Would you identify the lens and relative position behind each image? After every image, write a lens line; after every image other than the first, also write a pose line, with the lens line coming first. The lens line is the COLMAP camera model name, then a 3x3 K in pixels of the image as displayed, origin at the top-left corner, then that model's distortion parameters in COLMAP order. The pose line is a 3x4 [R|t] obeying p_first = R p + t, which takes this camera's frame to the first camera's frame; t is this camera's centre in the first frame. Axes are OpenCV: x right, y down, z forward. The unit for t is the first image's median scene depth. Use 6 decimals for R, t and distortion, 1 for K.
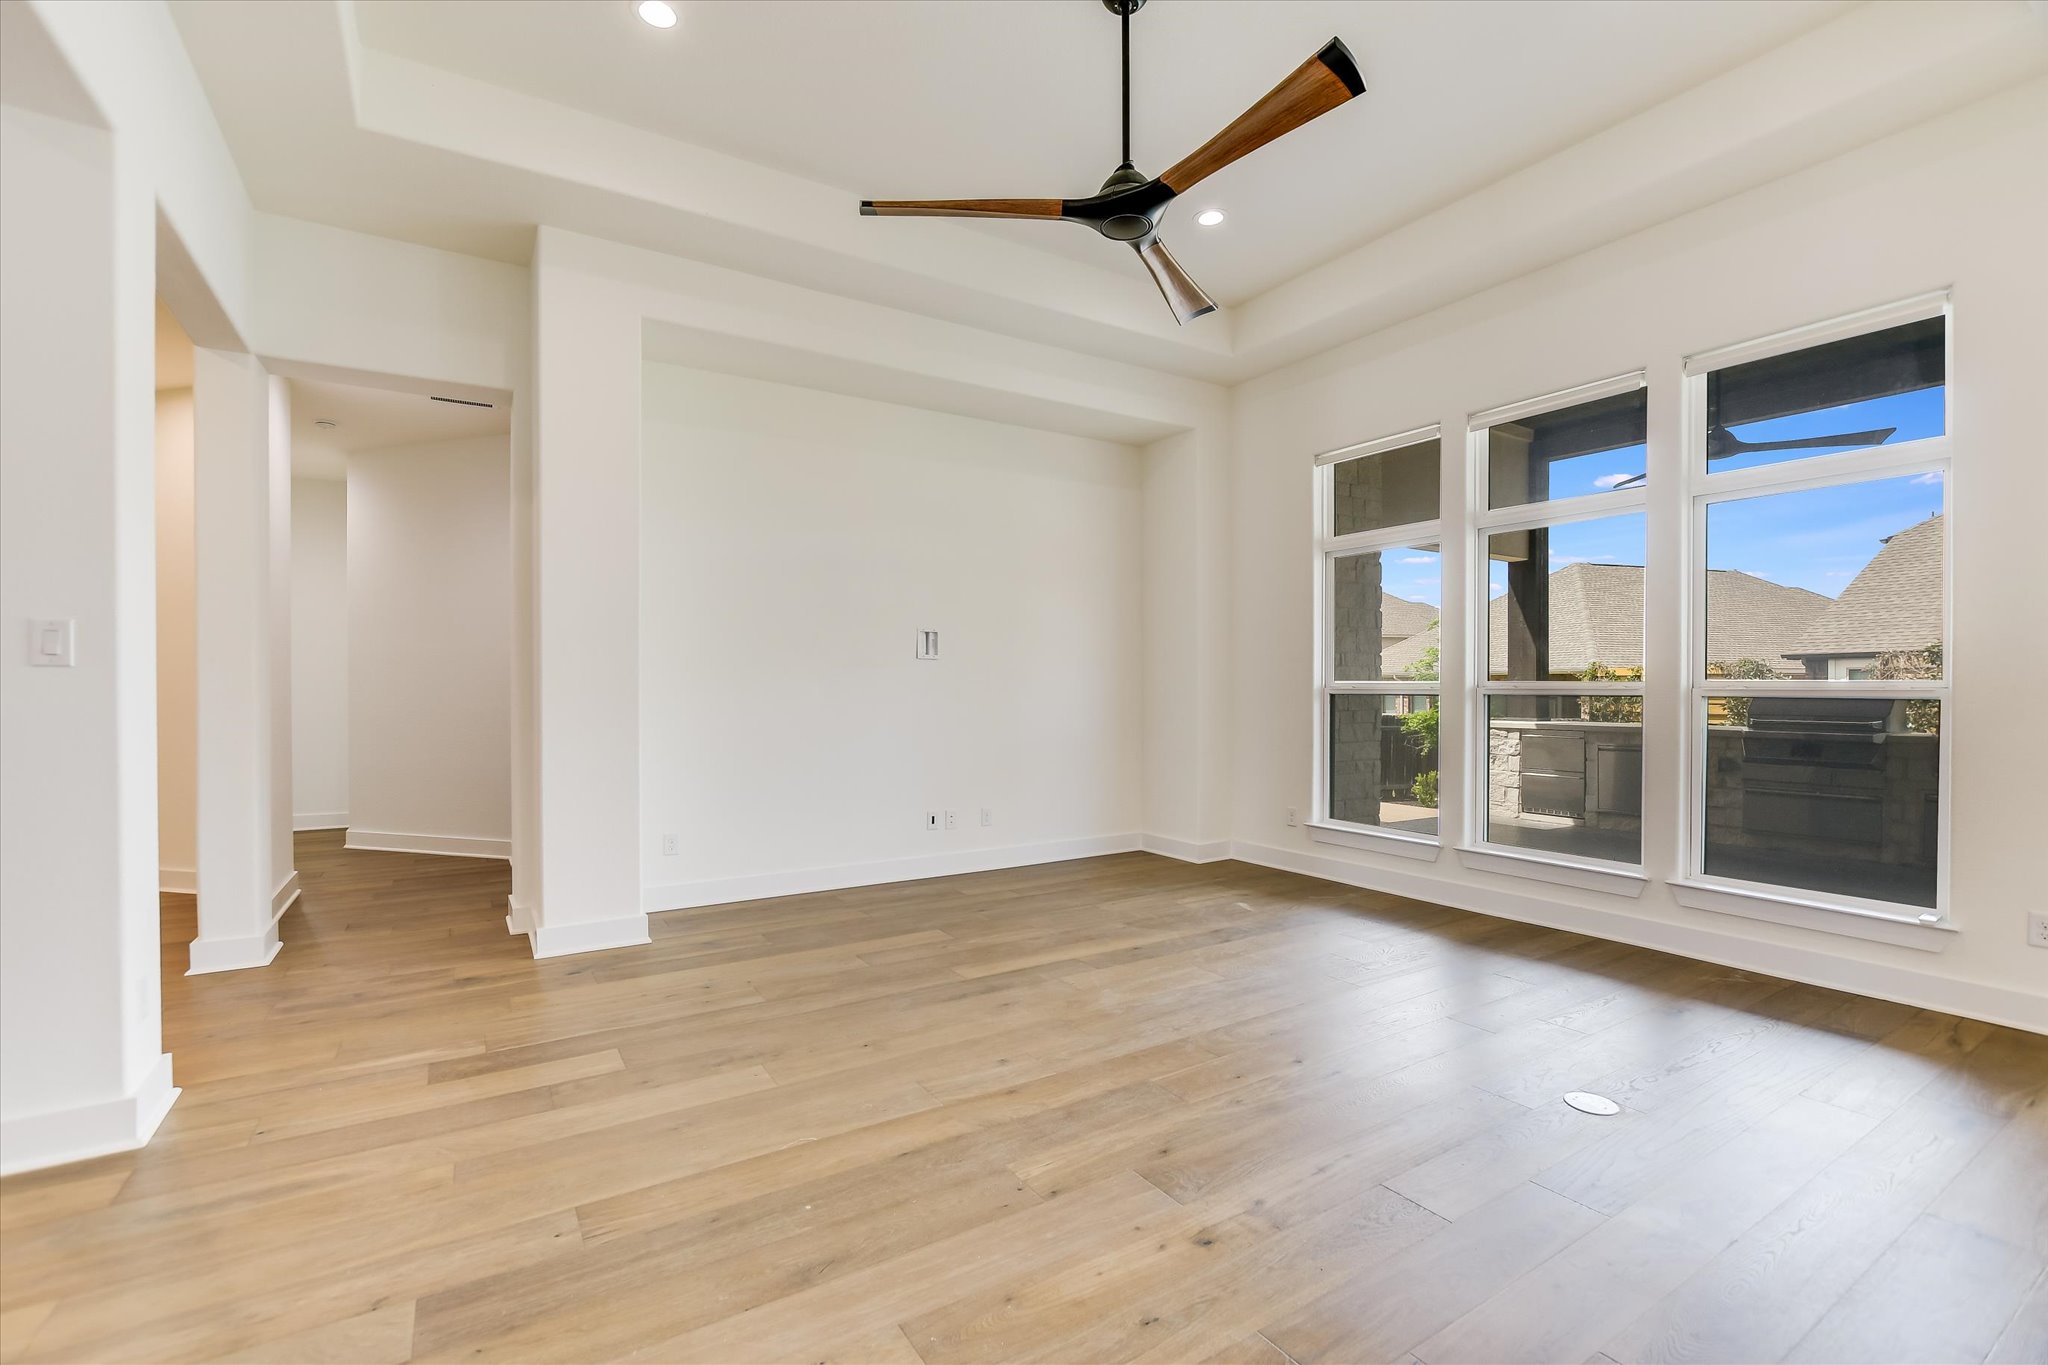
lens RADIAL K [[899.2, 0, 1019.3], [0, 899.2, 687.4], [0, 0, 1]] dist [-0.016448, 0.002666]
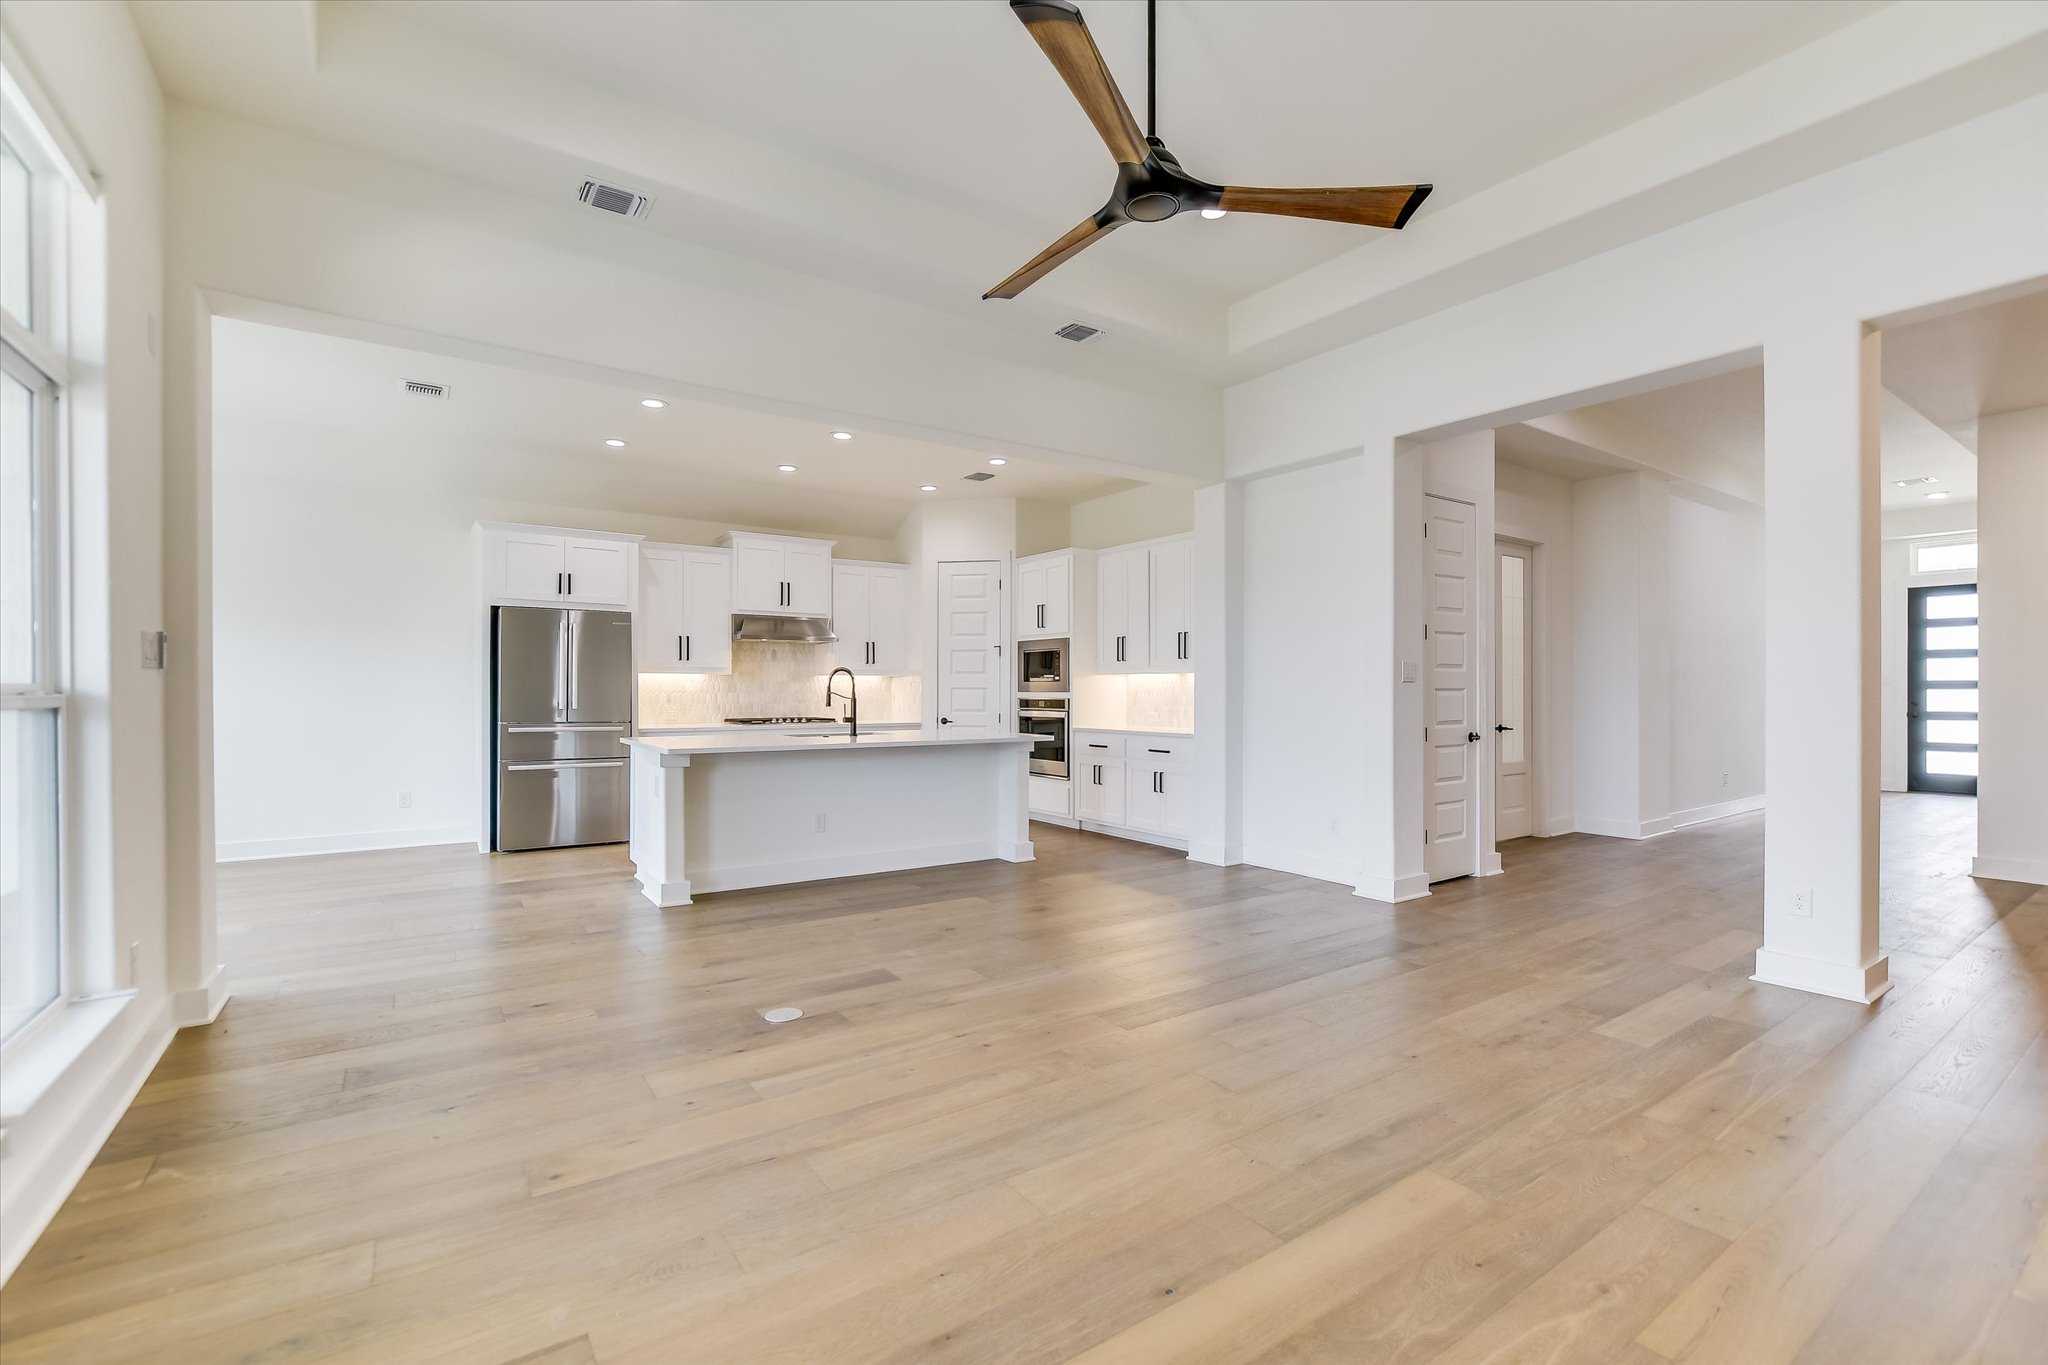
lens RADIAL K [[899.2, 0, 1014.5], [0, 899.2, 689.9], [0, 0, 1]] dist [-0.016448, 0.002666]
pose [[-0.999221, 0.004235, -0.039228, 0.263986], [0.004200, 0.999991, 0.000986, -0.003753], [0.039232, 0.000820, -0.999230, 1.719265]]
